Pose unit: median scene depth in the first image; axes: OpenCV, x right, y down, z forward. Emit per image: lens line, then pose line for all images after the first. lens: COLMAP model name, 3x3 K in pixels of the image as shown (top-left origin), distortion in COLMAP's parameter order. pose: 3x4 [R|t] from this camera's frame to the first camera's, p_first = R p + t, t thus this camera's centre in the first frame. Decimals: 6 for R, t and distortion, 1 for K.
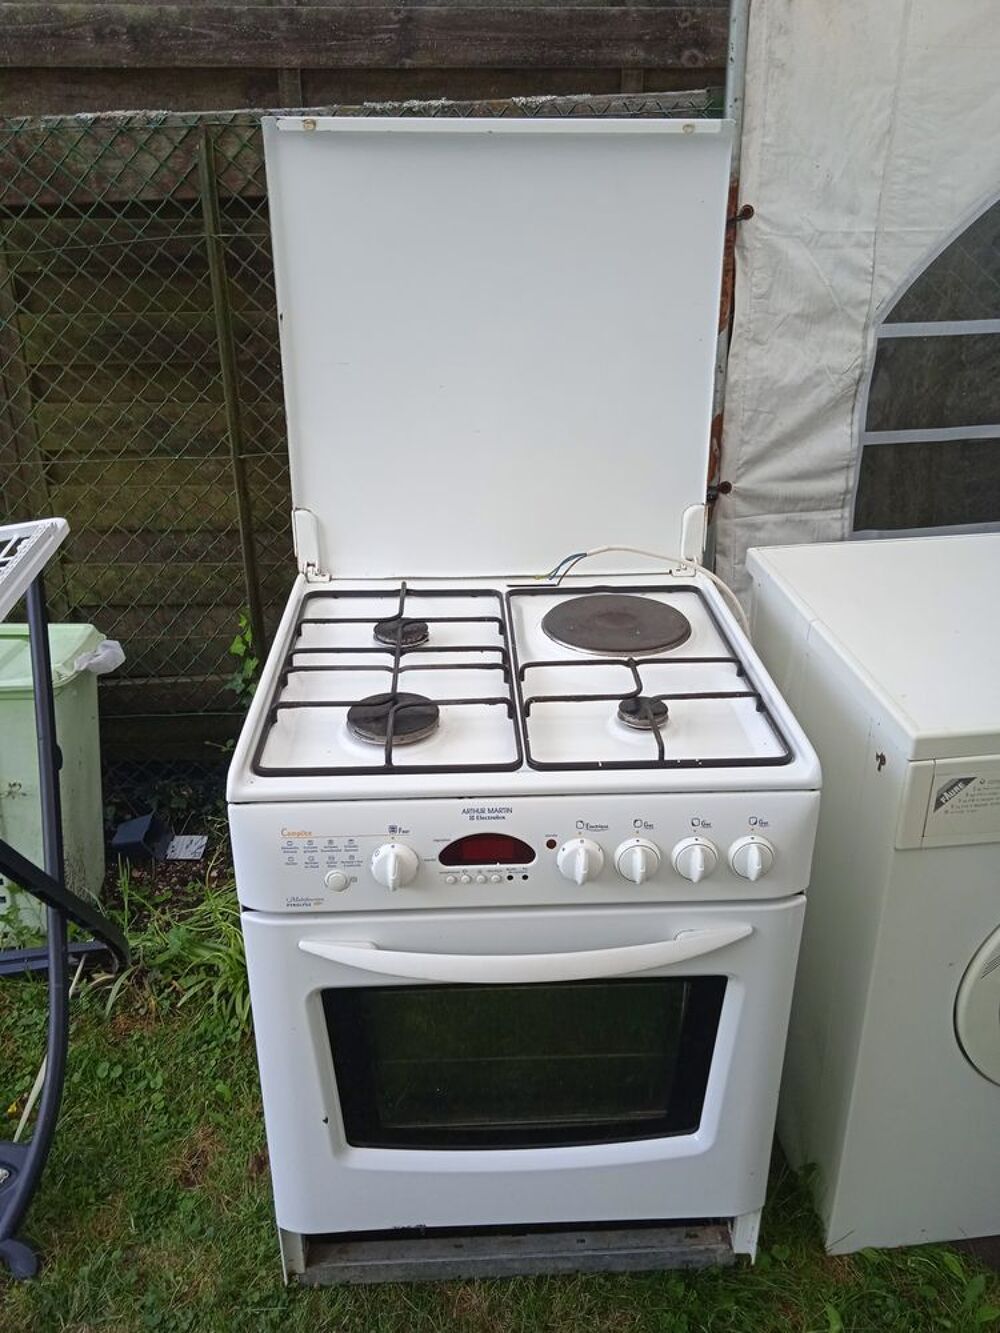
lens RADIAL K [[1081.0, 0, 500.0], [0, 1081.0, 666.5], [0, 0, 1]] dist [0.033468, -0.055405]
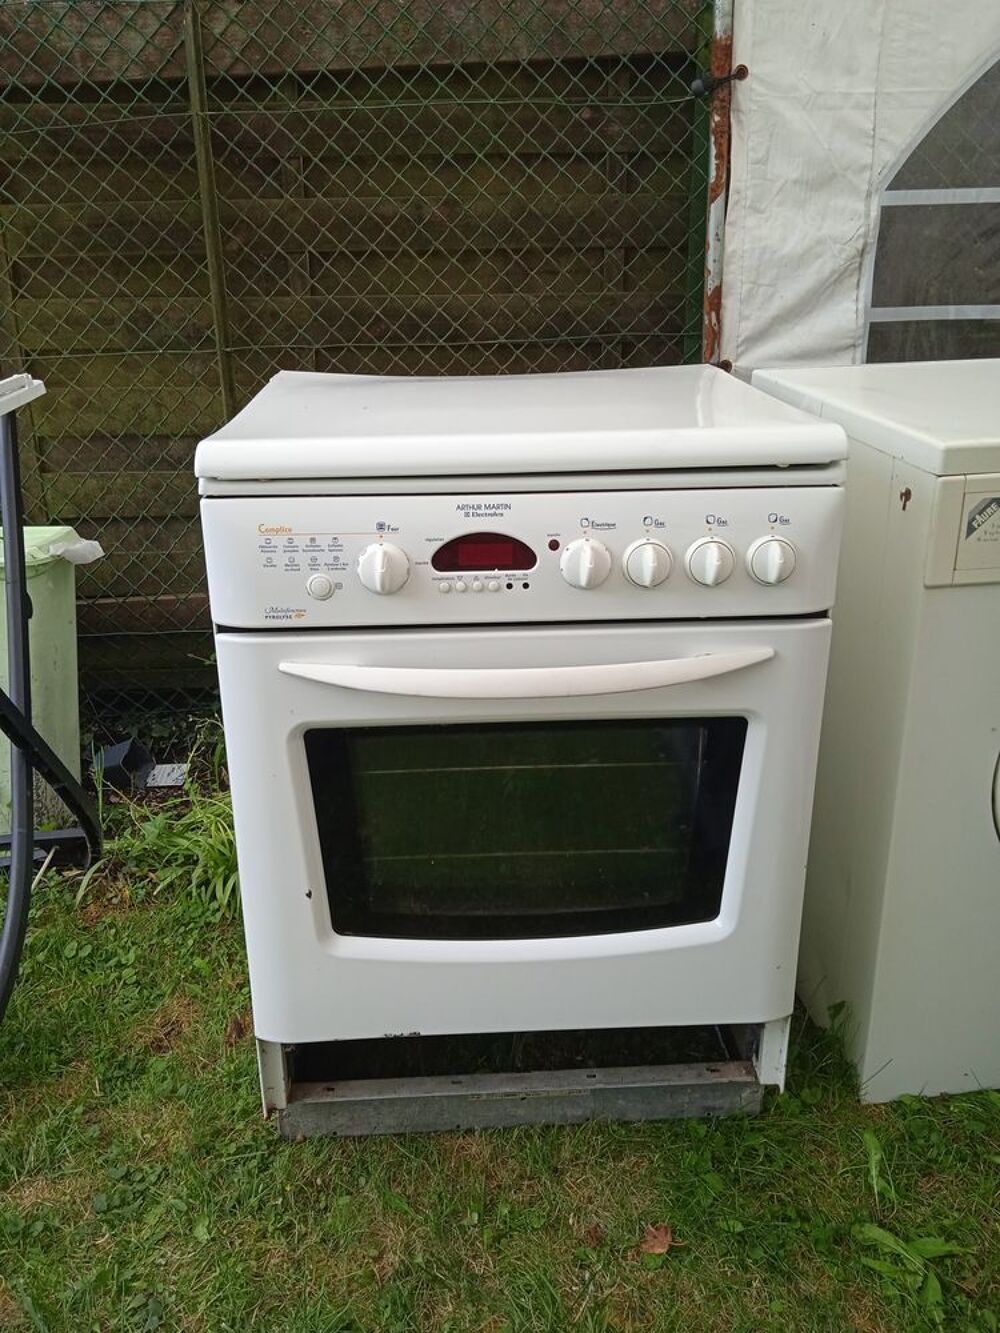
lens RADIAL K [[1098.9, 0, 500.0], [0, 1098.9, 666.5], [0, 0, 1]] dist [0.017497, -0.008757]
pose [[0.999951, -0.009260, 0.003442, -0.001455], [0.009478, 0.997501, -0.070019, 0.205115], [-0.002785, 0.070048, 0.997540, 0.047595]]
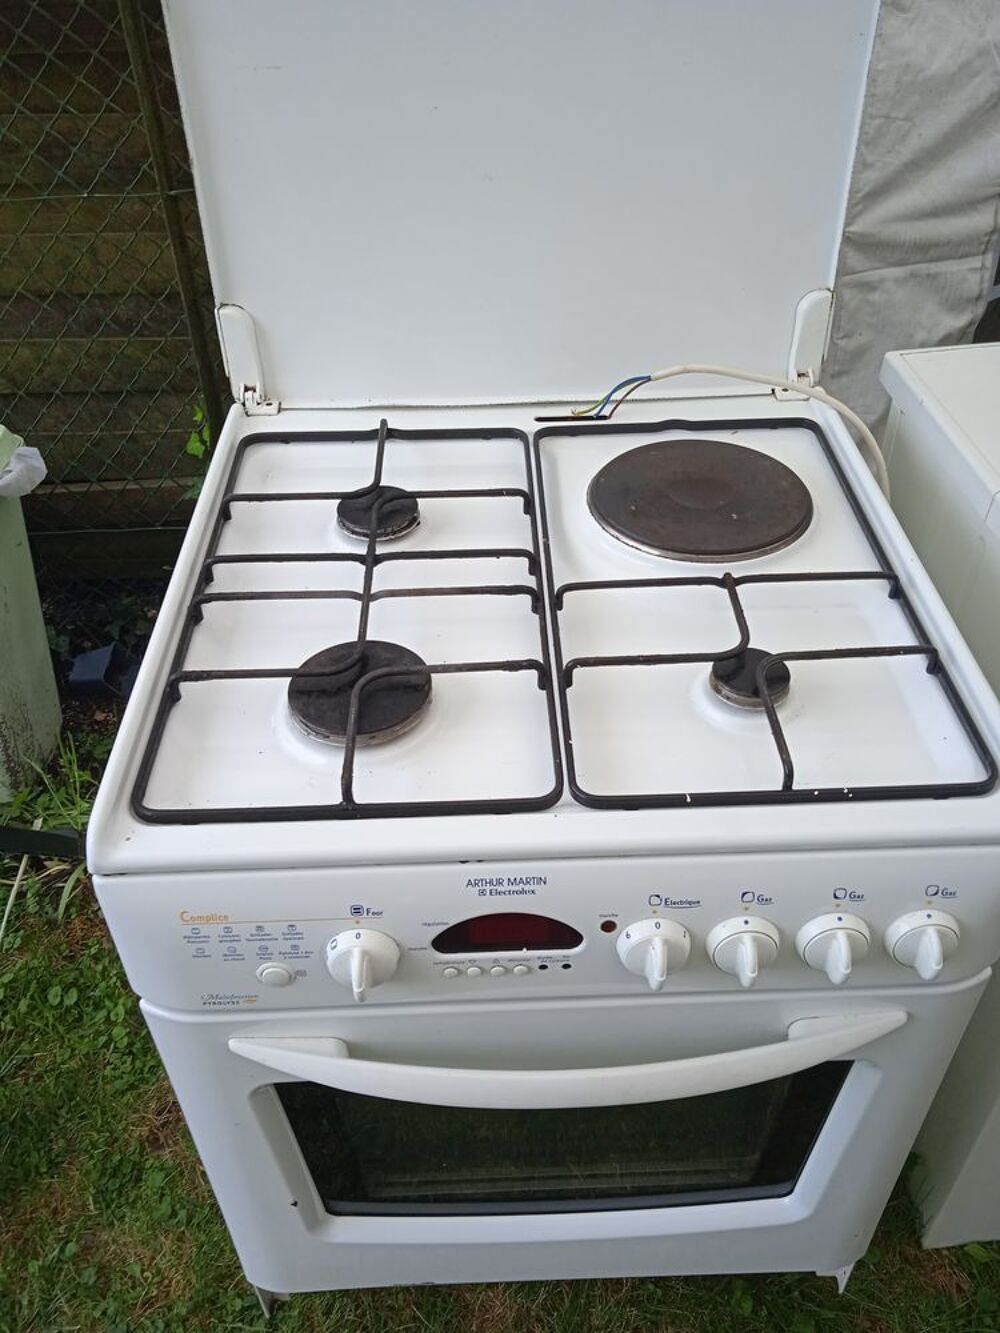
lens RADIAL K [[1091.1, 0, 500.0], [0, 1091.1, 666.5], [0, 0, 1]] dist [0.009121, -0.000874]
pose [[0.999743, -0.004803, -0.022155, -0.000709], [0.010345, 0.966263, 0.257351, -0.091385], [0.020172, -0.257514, 0.966064, 0.259815]]
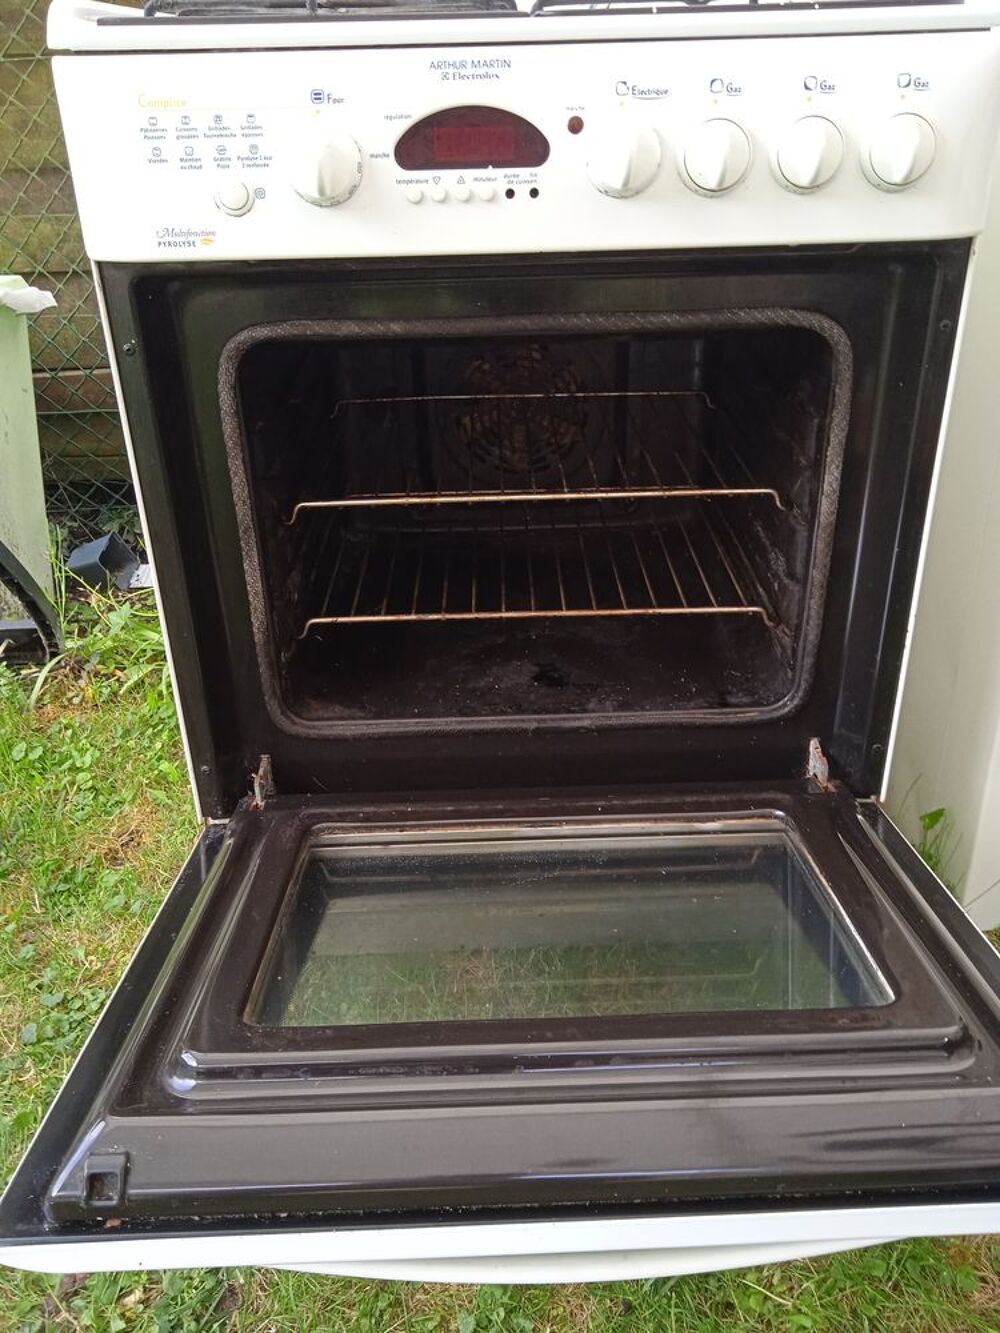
lens RADIAL K [[1102.0, 0, 500.0], [0, 1102.0, 666.5], [0, 0, 1]] dist [0.024562, -0.005657]
pose [[0.999319, -0.007472, -0.036121, 0.015552], [0.009798, 0.997860, 0.064649, 0.266537], [0.035561, -0.064959, 0.997254, 0.214717]]
